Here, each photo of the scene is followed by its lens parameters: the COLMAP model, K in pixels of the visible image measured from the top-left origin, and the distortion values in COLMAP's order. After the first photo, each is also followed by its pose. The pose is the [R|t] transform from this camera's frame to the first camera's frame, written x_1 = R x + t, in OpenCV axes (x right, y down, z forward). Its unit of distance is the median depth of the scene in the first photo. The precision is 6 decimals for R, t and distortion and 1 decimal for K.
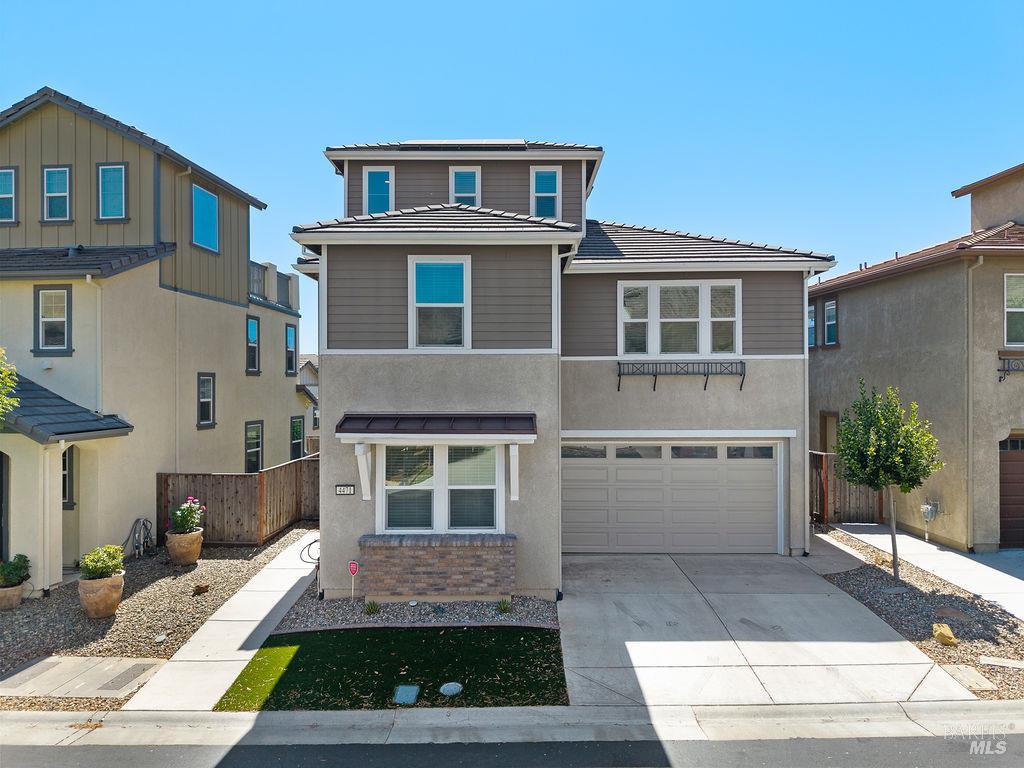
lens RADIAL K [[679.9, 0, 511.1], [0, 679.9, 383.6], [0, 0, 1]] dist [0.014693, -0.010695]
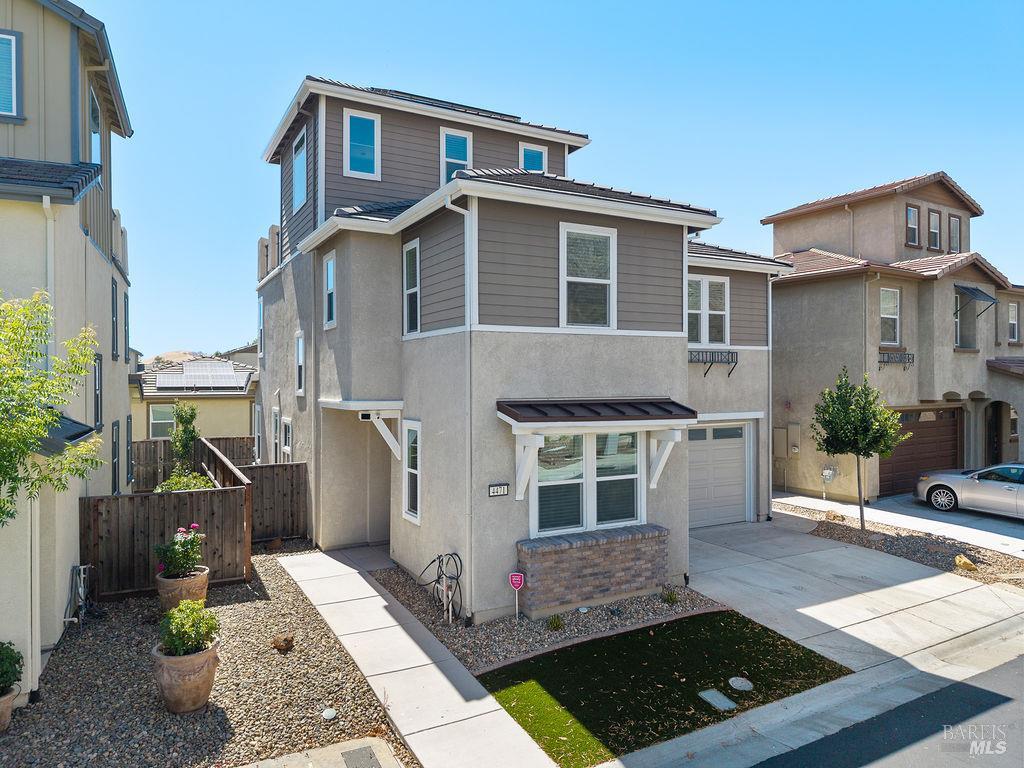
lens RADIAL K [[679.9, 0, 511.7], [0, 679.9, 383.7], [0, 0, 1]] dist [0.014693, -0.010695]
pose [[0.872036, -0.002993, 0.489432, -0.642666], [0.001314, 0.999992, 0.003774, 0.019769], [-0.489439, -0.002648, 0.872033, 0.254908]]
